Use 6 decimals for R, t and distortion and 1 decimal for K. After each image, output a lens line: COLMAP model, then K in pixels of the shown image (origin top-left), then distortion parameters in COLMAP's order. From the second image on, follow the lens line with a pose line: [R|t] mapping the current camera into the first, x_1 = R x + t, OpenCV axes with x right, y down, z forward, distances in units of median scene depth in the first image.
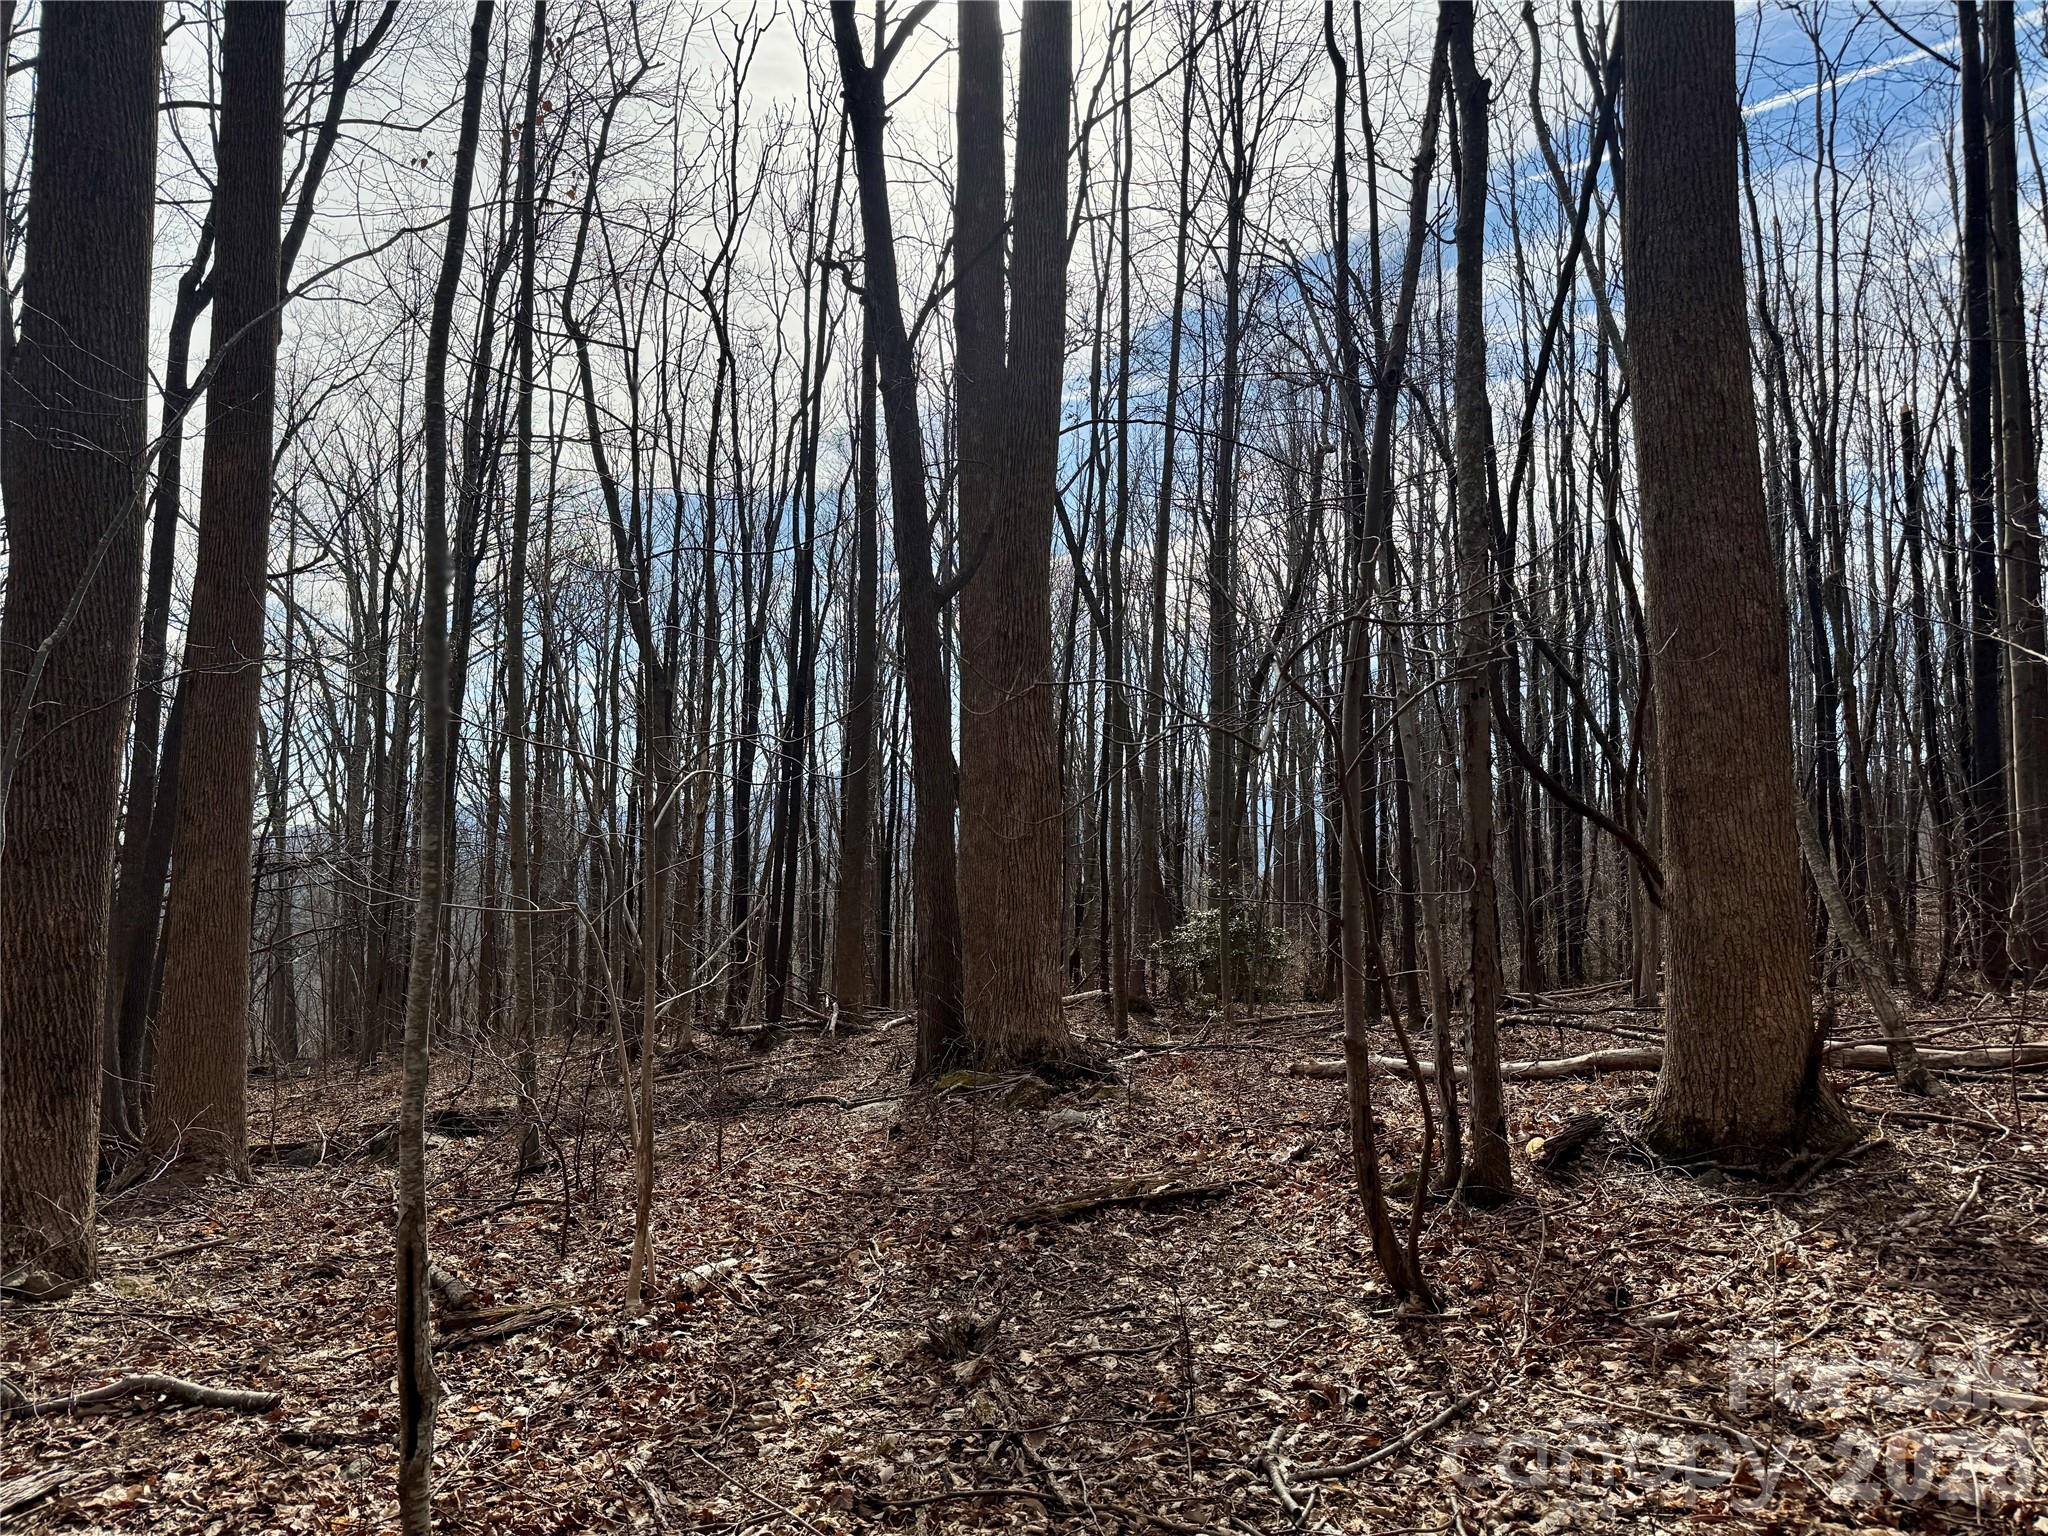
lens RADIAL K [[1453.2, 0, 1021.7], [0, 1453.2, 731.9], [0, 0, 1]] dist [0.103432, -0.122162]
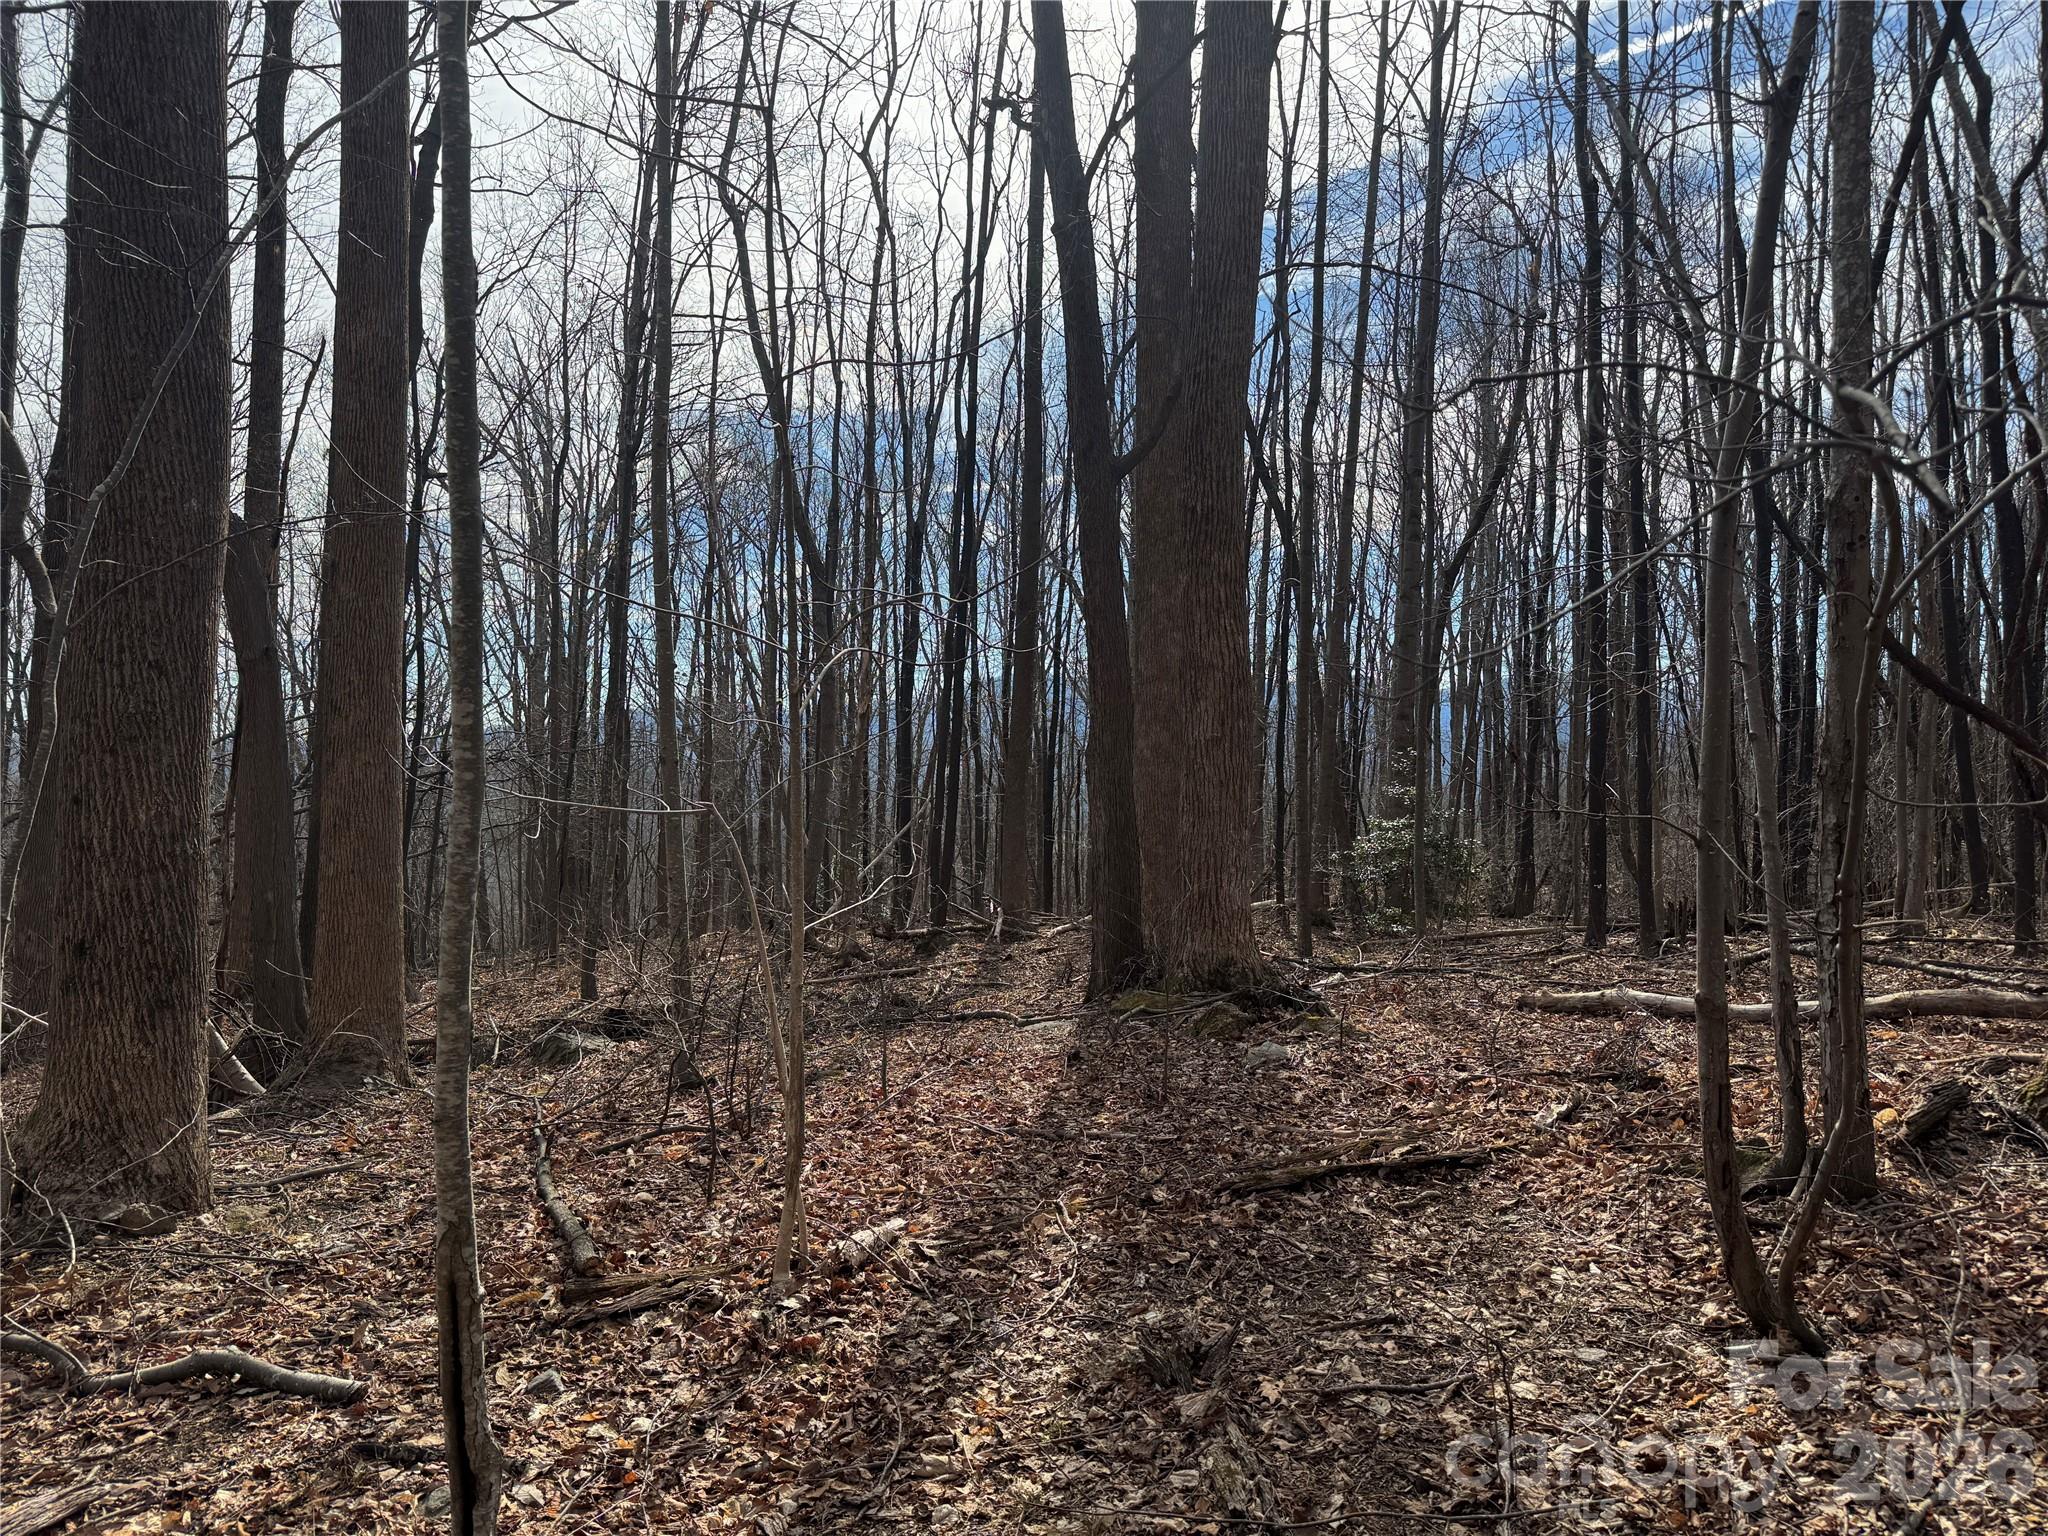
lens RADIAL K [[1453.2, 0, 1021.7], [0, 1453.2, 731.9], [0, 0, 1]] dist [0.103432, -0.122162]
pose [[0.994056, 0.006249, -0.108686, -0.032063], [0.000771, 0.997922, 0.064430, 0.019645], [0.108863, -0.064131, 0.991986, 0.170200]]
